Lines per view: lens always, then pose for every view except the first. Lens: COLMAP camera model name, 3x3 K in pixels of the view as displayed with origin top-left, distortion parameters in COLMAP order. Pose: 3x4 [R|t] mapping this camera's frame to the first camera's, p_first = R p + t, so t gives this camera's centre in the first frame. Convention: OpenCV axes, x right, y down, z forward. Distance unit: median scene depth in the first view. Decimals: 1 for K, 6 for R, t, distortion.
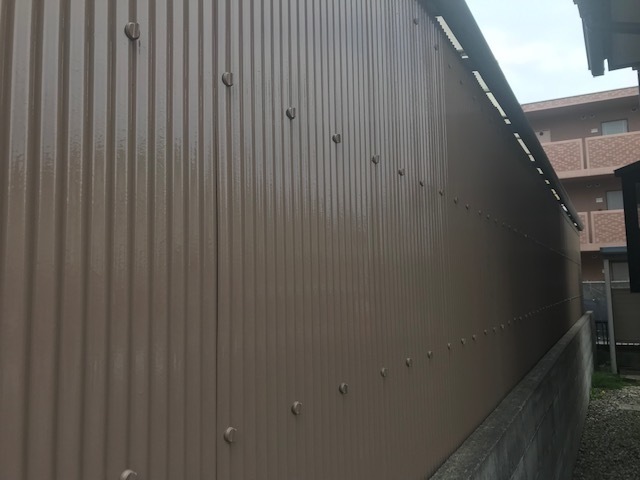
lens RADIAL K [[531.8, 0, 318.9], [0, 531.8, 238.4], [0, 0, 1]] dist [0.000516, -0.000518]
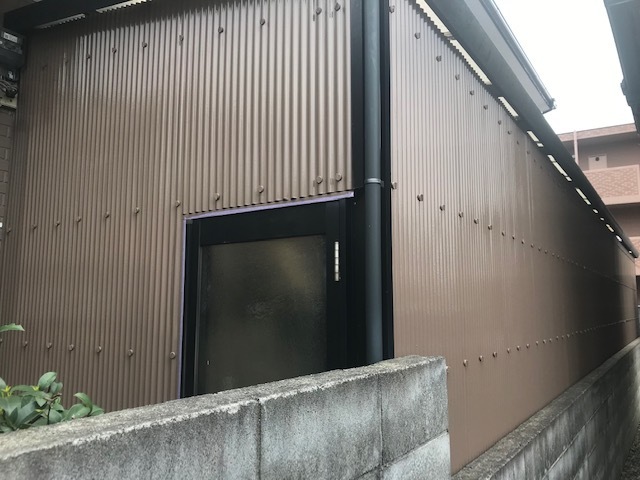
lens RADIAL K [[531.8, 0, 321.3], [0, 531.8, 242.2], [0, 0, 1]] dist [0.000516, -0.000518]
pose [[0.996521, 0.010559, -0.082673, -0.074112], [-0.012850, 0.999547, -0.027228, -0.012726], [0.082348, 0.028196, 0.996205, -0.176207]]
